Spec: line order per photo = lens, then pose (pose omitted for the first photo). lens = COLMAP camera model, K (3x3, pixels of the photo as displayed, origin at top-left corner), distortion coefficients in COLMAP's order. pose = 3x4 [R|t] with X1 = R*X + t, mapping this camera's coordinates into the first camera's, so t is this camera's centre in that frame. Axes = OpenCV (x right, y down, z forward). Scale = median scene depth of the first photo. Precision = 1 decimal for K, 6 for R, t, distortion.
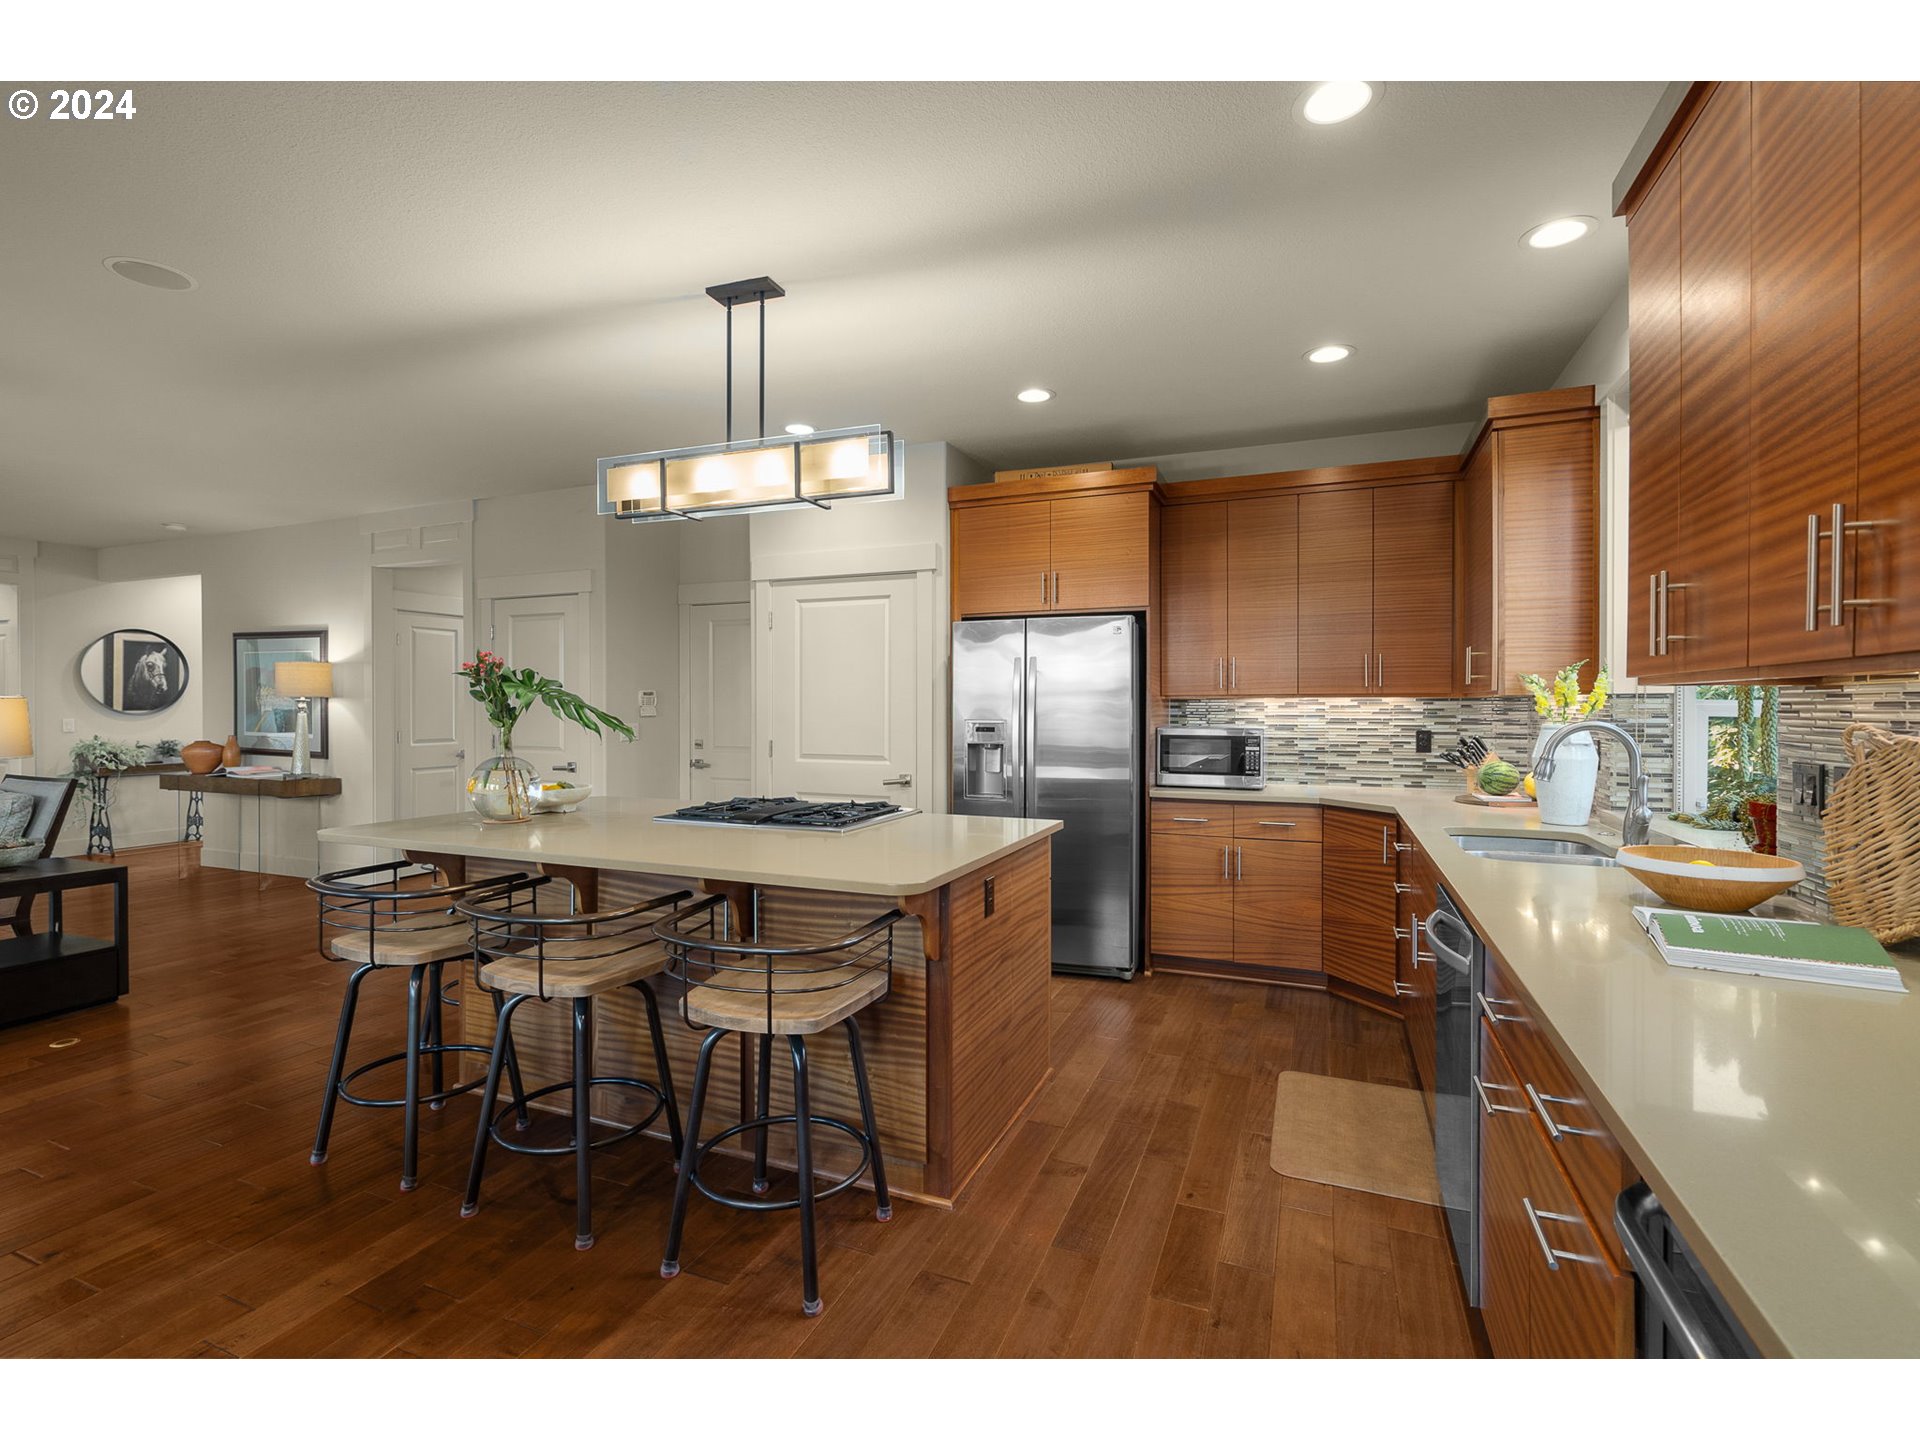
lens RADIAL K [[882.7, 0, 953.6], [0, 882.7, 710.3], [0, 0, 1]] dist [0.001707, 0.000280]
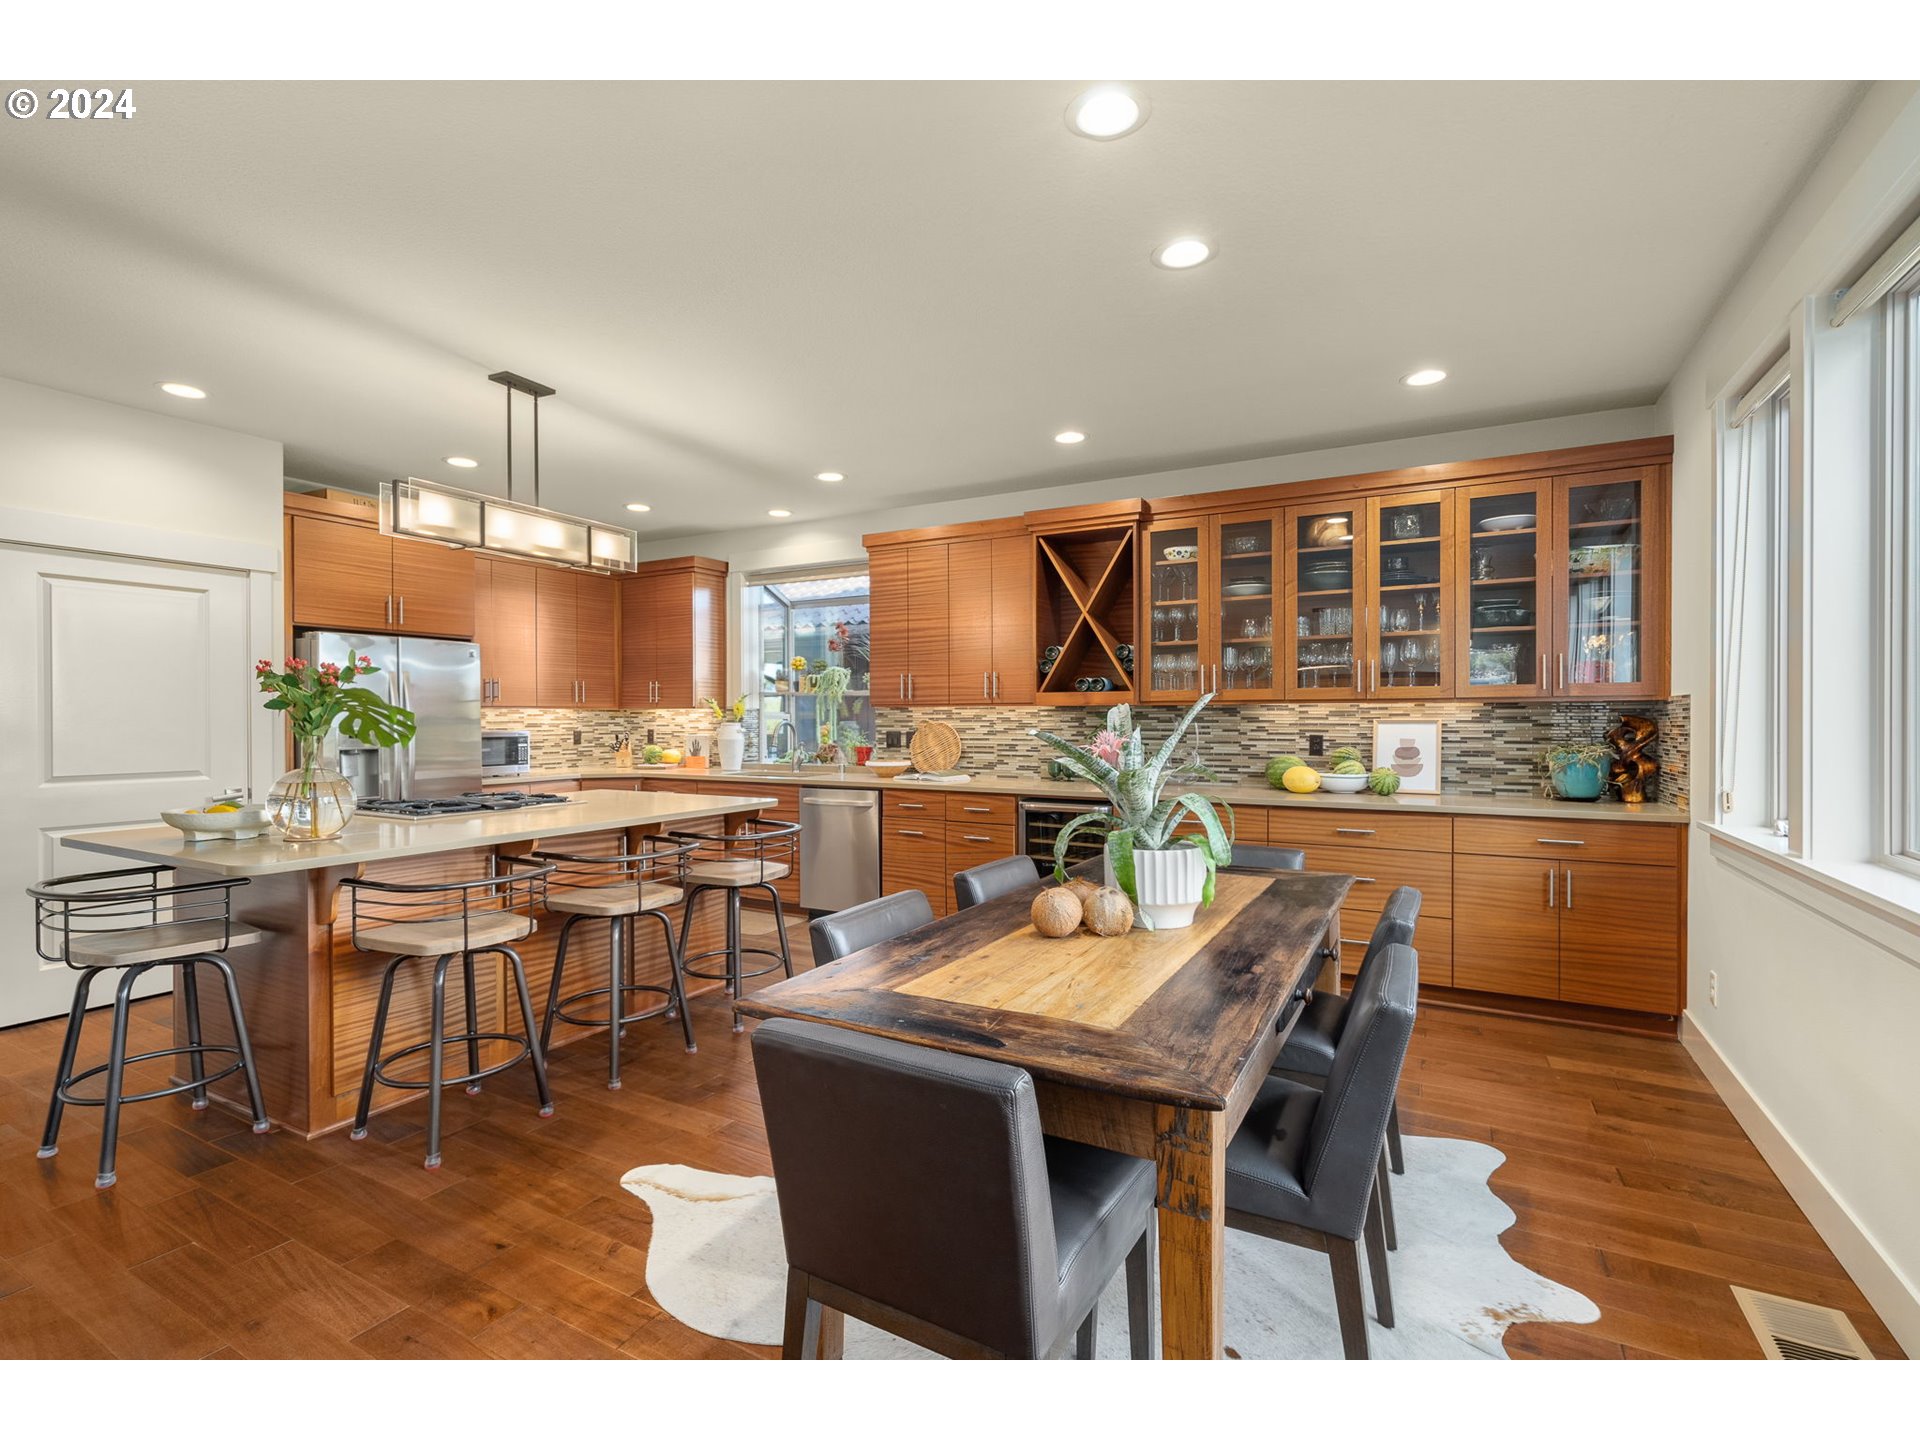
lens RADIAL K [[866.2, 0, 970.4], [0, 866.2, 718.2], [0, 0, 1]] dist [0.001145, 0.000135]
pose [[0.092498, -0.002652, 0.995709, -0.927061], [0.008292, 0.999964, 0.001893, 0.003801], [-0.995678, 0.008081, 0.092516, 0.168832]]
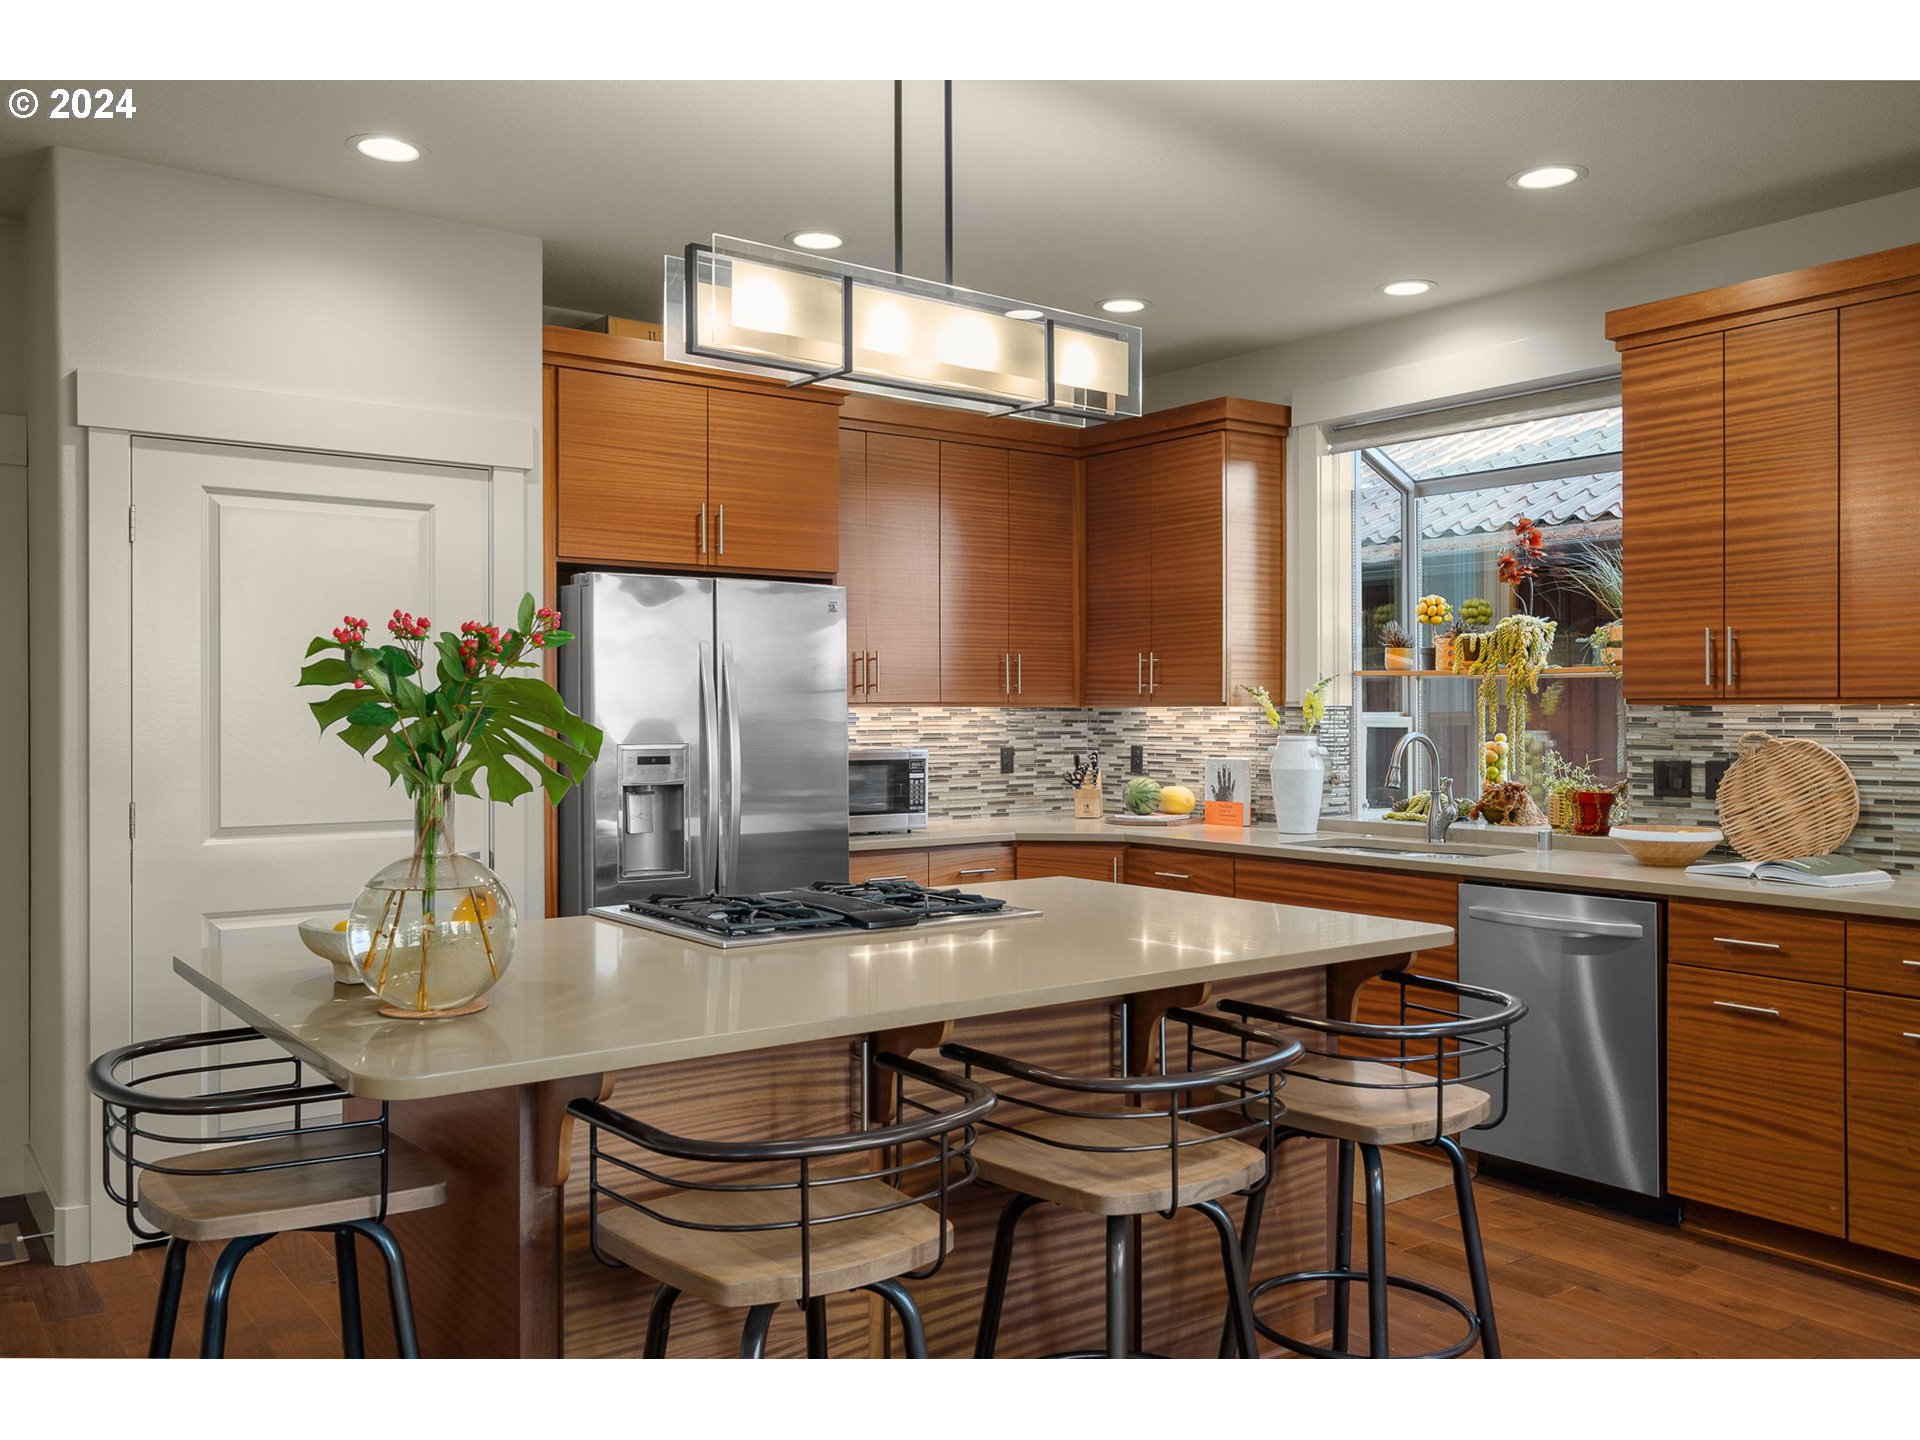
lens RADIAL K [[1555.7, 0, 960.0], [0, 1555.7, 720.0], [0, 0, 1]] dist [0.002774, 0.001574]
pose [[0.512687, -0.005663, 0.858557, -0.742208], [0.004657, 0.999982, 0.003815, -0.008072], [-0.858563, 0.002042, 0.512704, 0.292156]]
